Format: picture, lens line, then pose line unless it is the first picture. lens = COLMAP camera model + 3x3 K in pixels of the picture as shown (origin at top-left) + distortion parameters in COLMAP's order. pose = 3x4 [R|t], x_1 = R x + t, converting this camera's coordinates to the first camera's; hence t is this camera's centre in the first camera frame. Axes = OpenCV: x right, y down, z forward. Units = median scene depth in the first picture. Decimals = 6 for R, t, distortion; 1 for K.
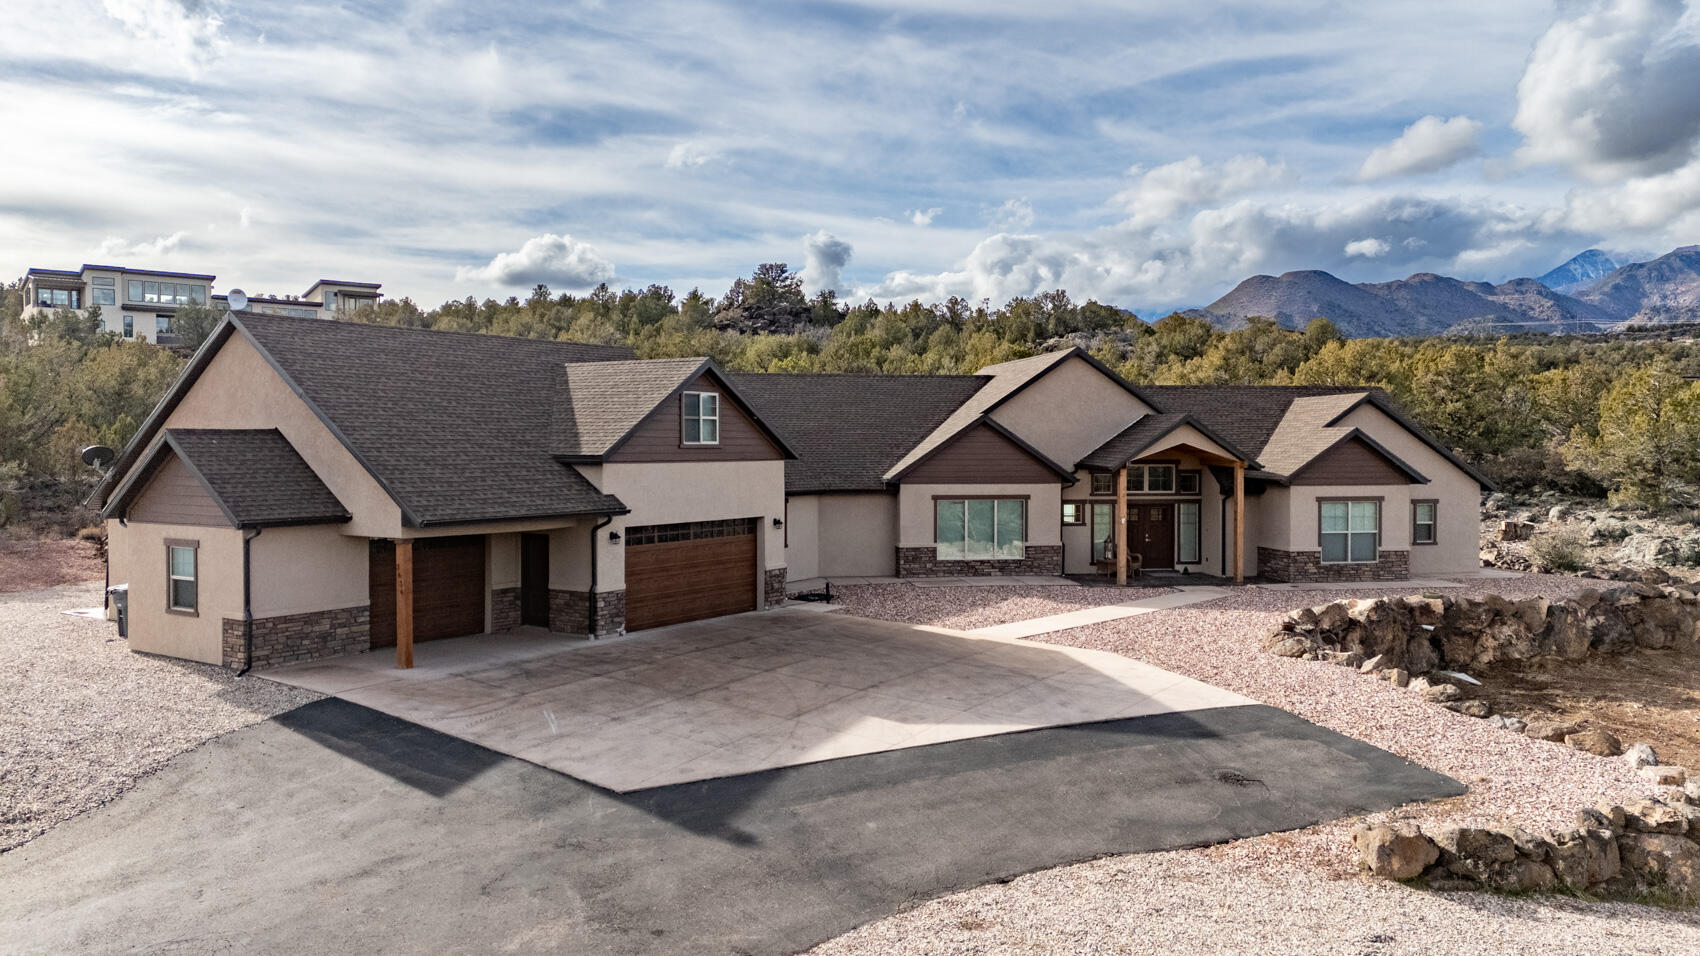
lens RADIAL K [[1250.3, 0, 850.0], [0, 1250.3, 478.0], [0, 0, 1]] dist [0.059996, -0.000395]
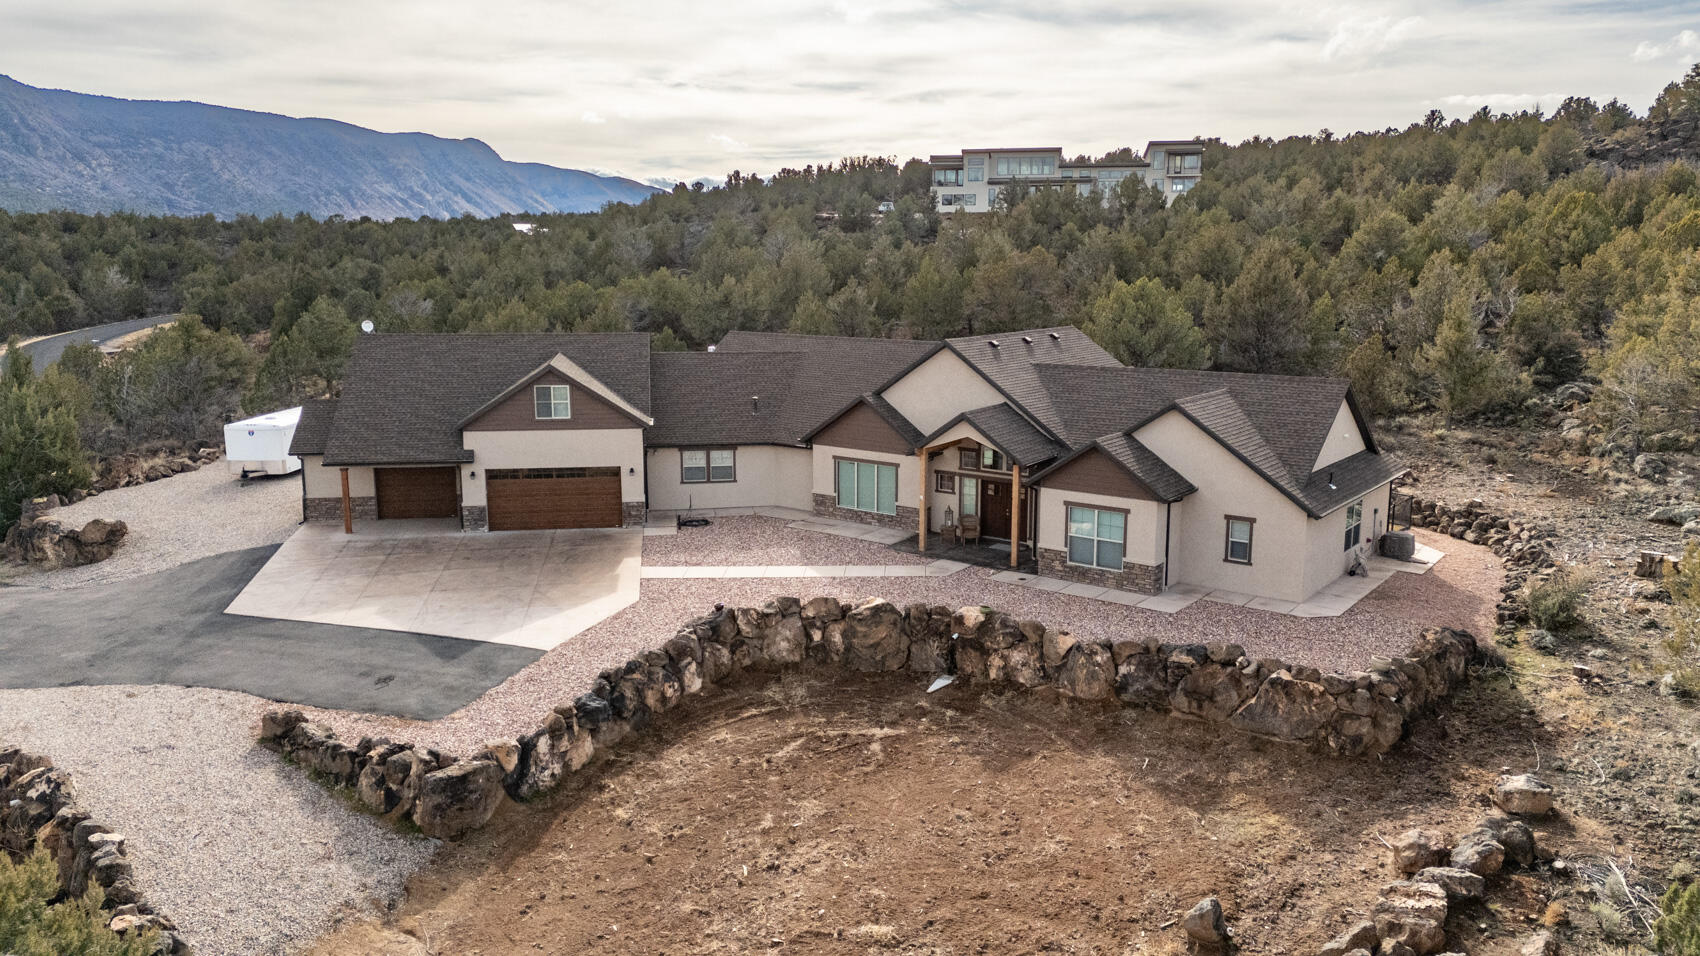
lens RADIAL K [[1247.0, 0, 844.8], [0, 1247.0, 477.3], [0, 0, 1]] dist [0.037738, -0.040754]
pose [[0.682559, 0.132290, -0.718758, 1.335768], [-0.021497, 0.986689, 0.161189, -0.226807], [0.730515, -0.094570, 0.676317, 0.221853]]
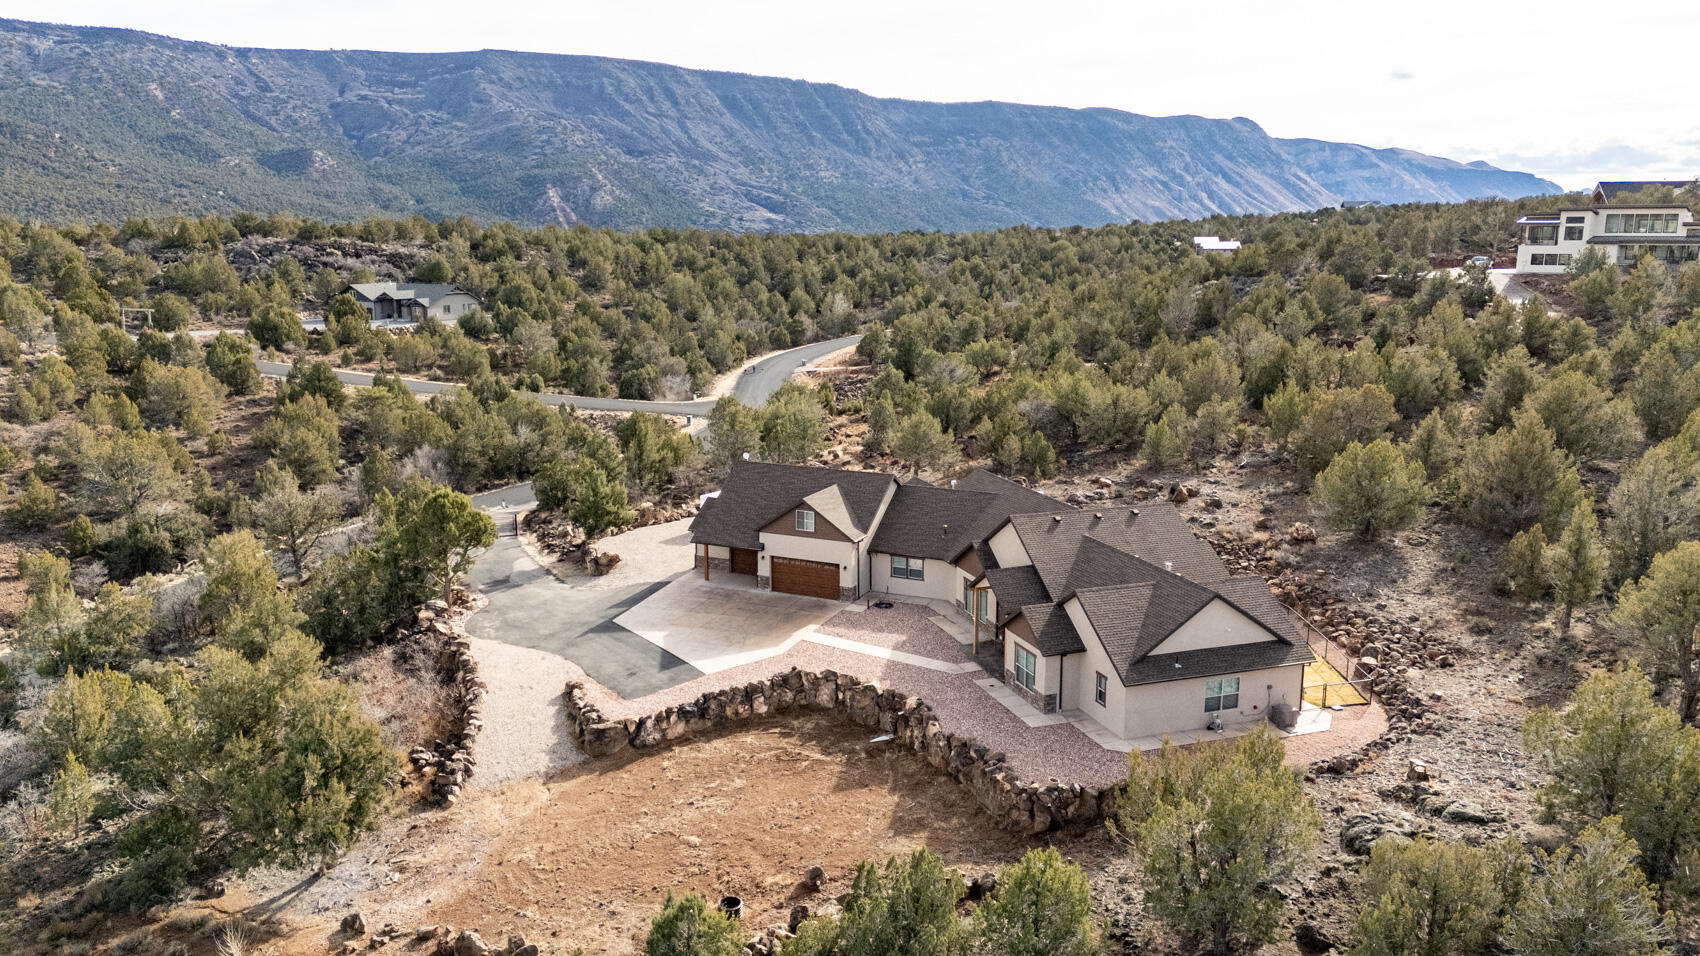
lens RADIAL K [[1247.0, 0, 844.8], [0, 1247.0, 477.3], [0, 0, 1]] dist [0.037738, -0.040754]
pose [[0.158377, 0.197749, -0.967374, 2.502845], [-0.020353, 0.980185, 0.197035, -0.682276], [0.987169, -0.011517, 0.159264, 0.717791]]
